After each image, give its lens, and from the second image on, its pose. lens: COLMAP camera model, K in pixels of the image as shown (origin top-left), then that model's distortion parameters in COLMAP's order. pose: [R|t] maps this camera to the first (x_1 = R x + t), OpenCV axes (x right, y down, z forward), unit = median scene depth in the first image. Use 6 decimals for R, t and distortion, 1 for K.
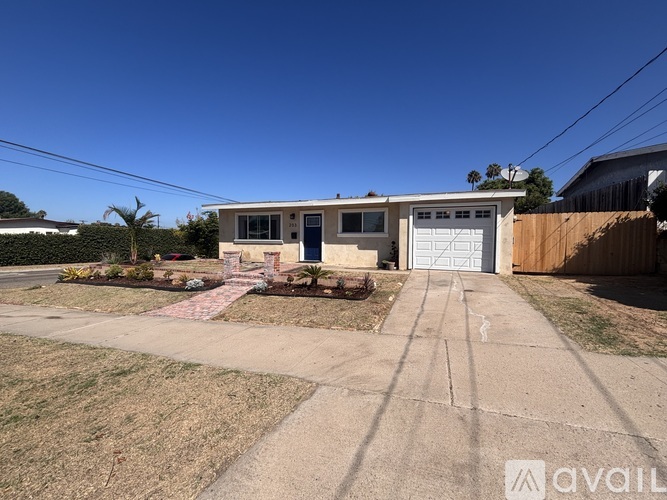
lens RADIAL K [[272.2, 0, 333.5], [0, 272.2, 250.0], [0, 0, 1]] dist [0.000578, 0.000097]
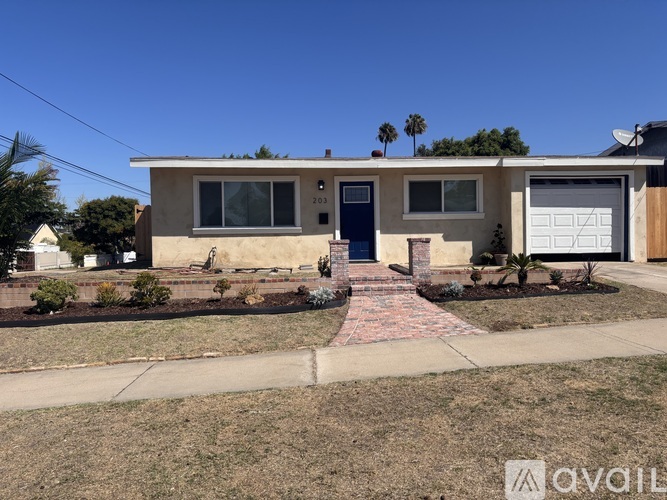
lens RADIAL K [[508.5, 0, 333.5], [0, 508.5, 250.0], [0, 0, 1]] dist [0.000219, -0.001257]
pose [[0.905454, -0.031856, 0.423246, -0.607506], [0.038787, 0.999217, -0.007770, 0.023599], [-0.422668, 0.023452, 0.905981, 0.018538]]
